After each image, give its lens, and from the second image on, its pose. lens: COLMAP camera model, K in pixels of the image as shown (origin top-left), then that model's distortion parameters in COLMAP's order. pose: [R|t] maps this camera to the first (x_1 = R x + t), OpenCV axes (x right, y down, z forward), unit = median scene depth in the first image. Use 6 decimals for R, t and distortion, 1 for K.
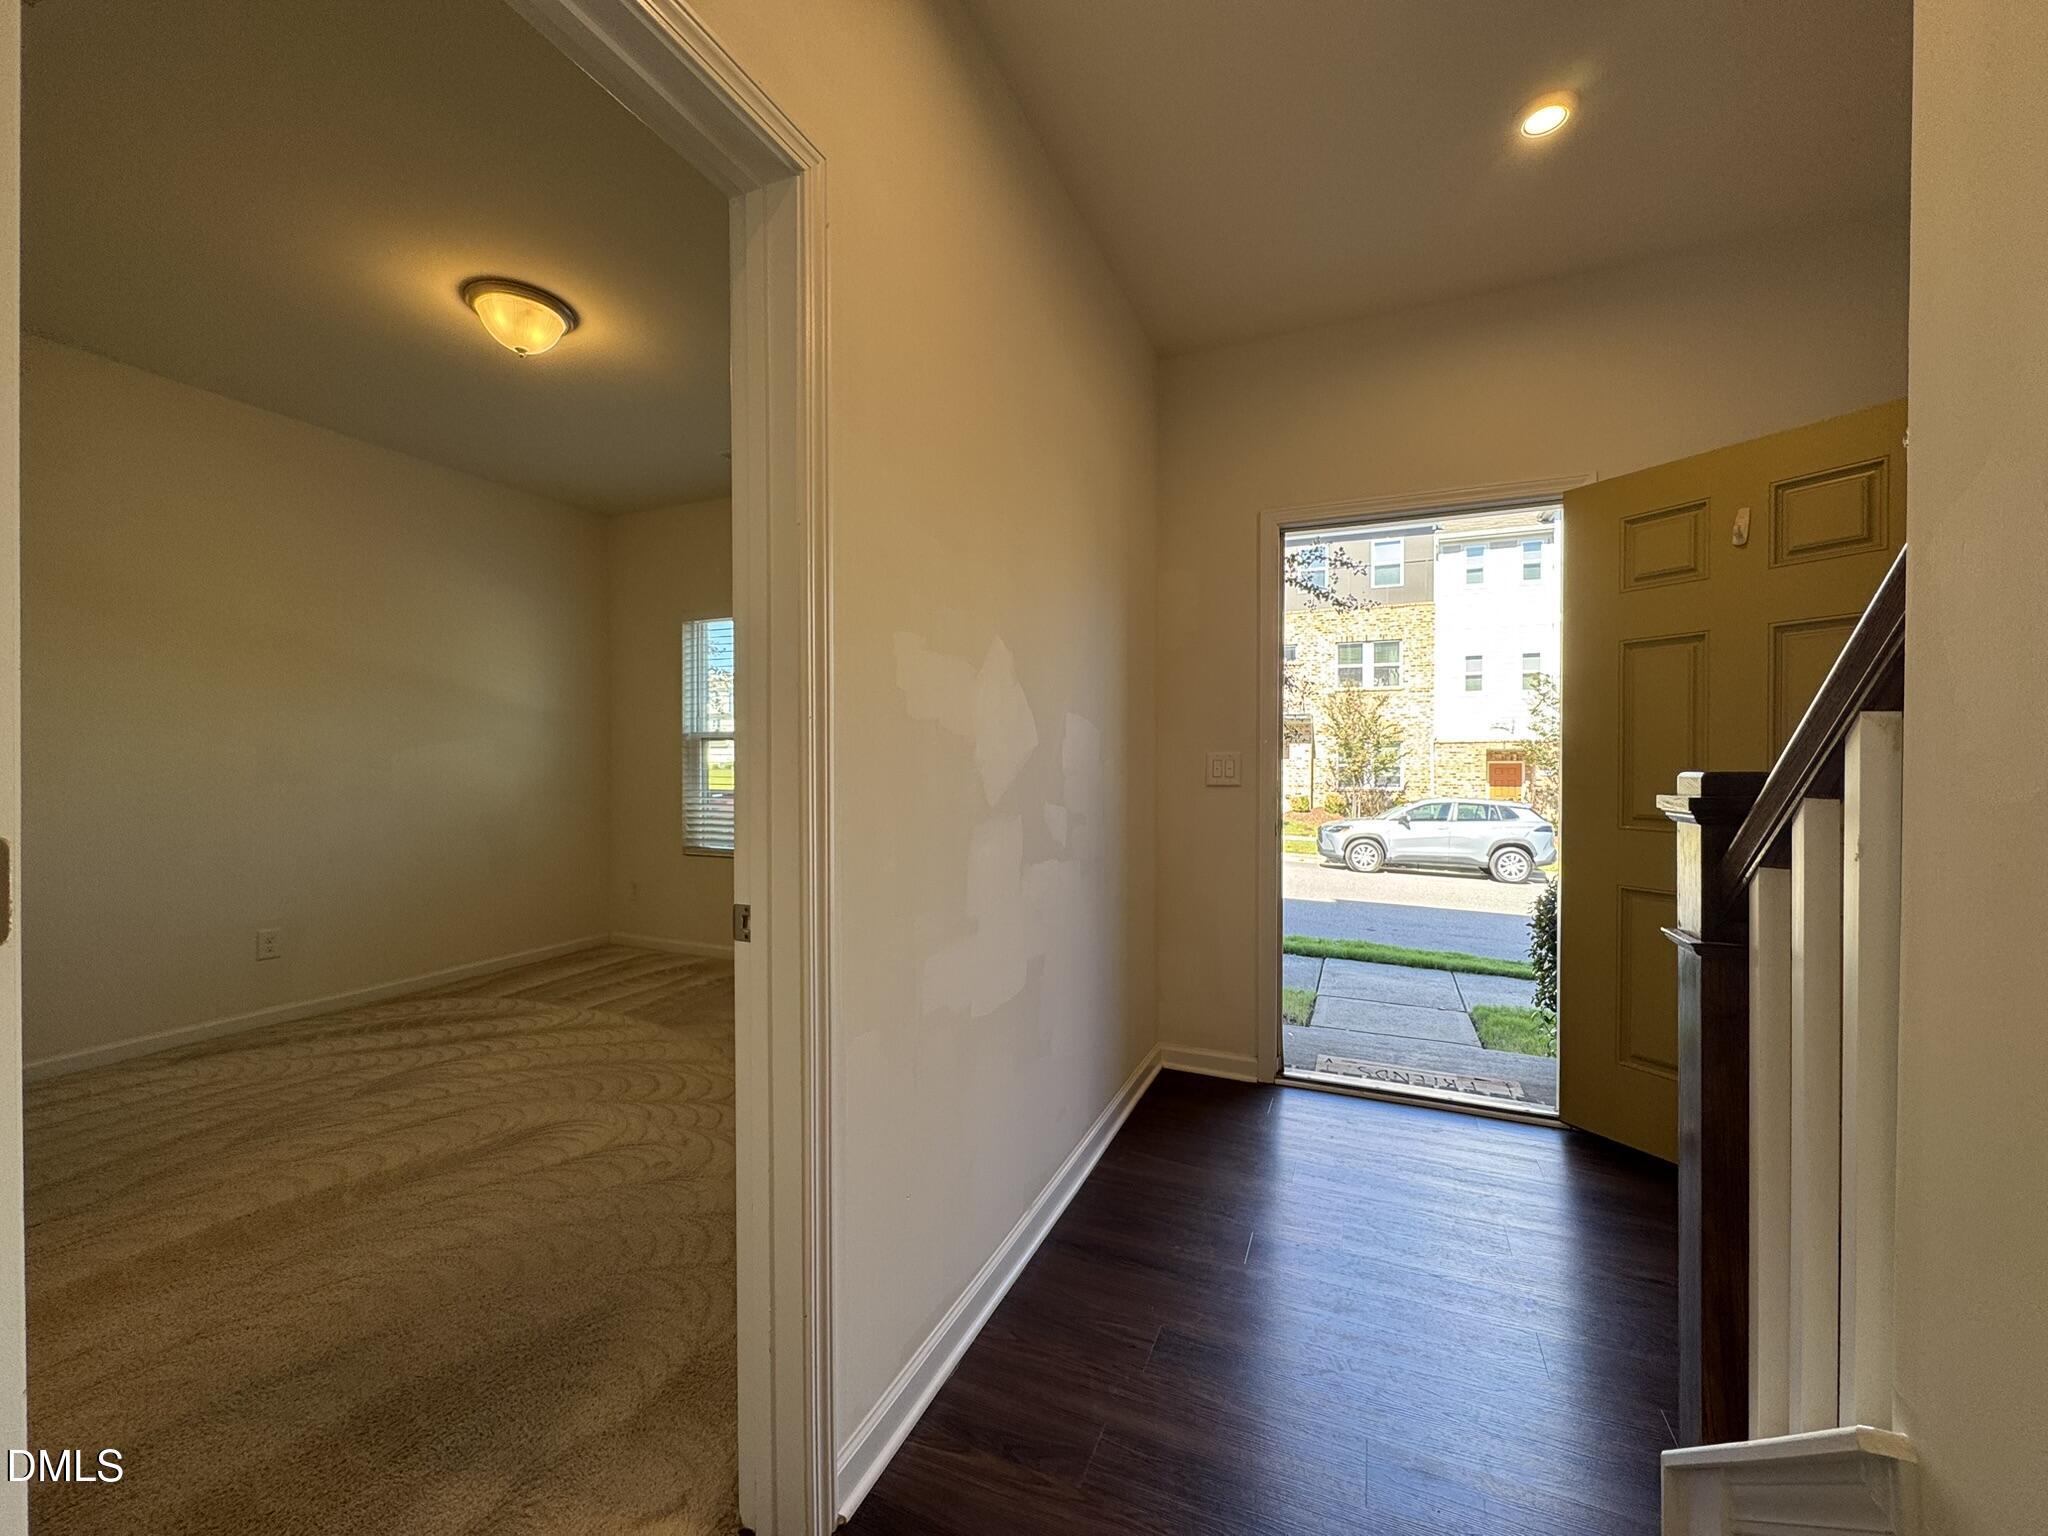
lens RADIAL K [[812.4, 0, 1026.2], [0, 812.4, 763.7], [0, 0, 1]] dist [-0.005422, 0.000835]
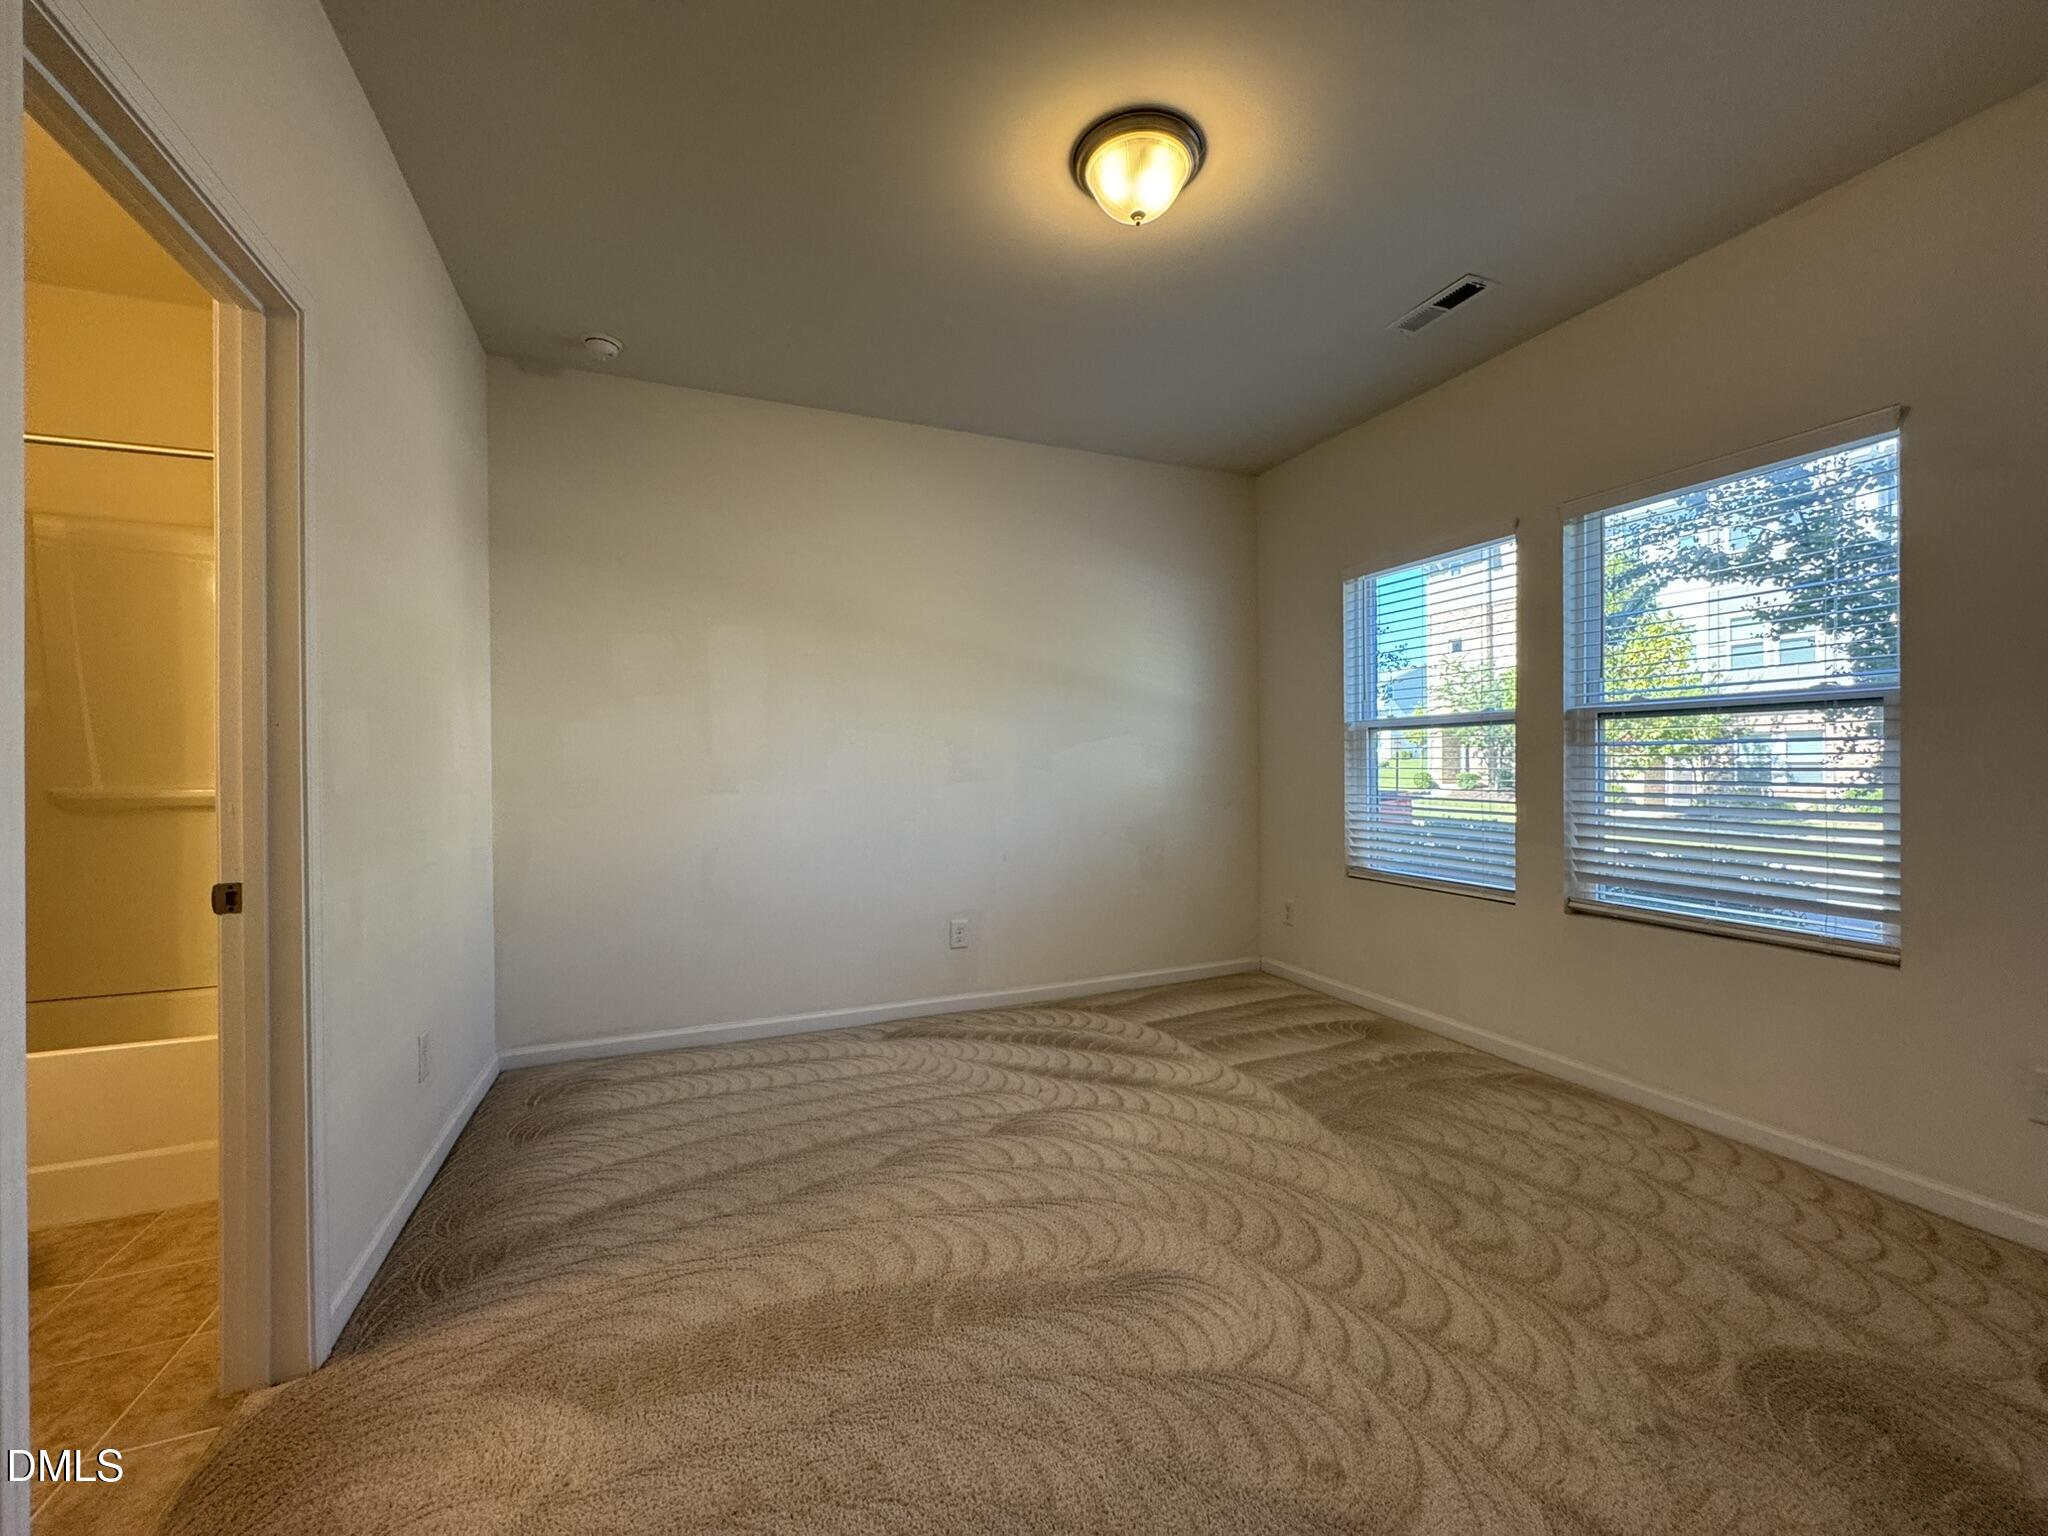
lens RADIAL K [[812.4, 0, 1028.1], [0, 812.4, 769.1], [0, 0, 1]] dist [-0.005422, 0.000835]
pose [[0.723007, -0.002289, -0.690837, -0.151768], [0.006946, 0.999968, 0.003957, 0.004647], [0.690806, -0.007659, 0.723000, 0.325808]]
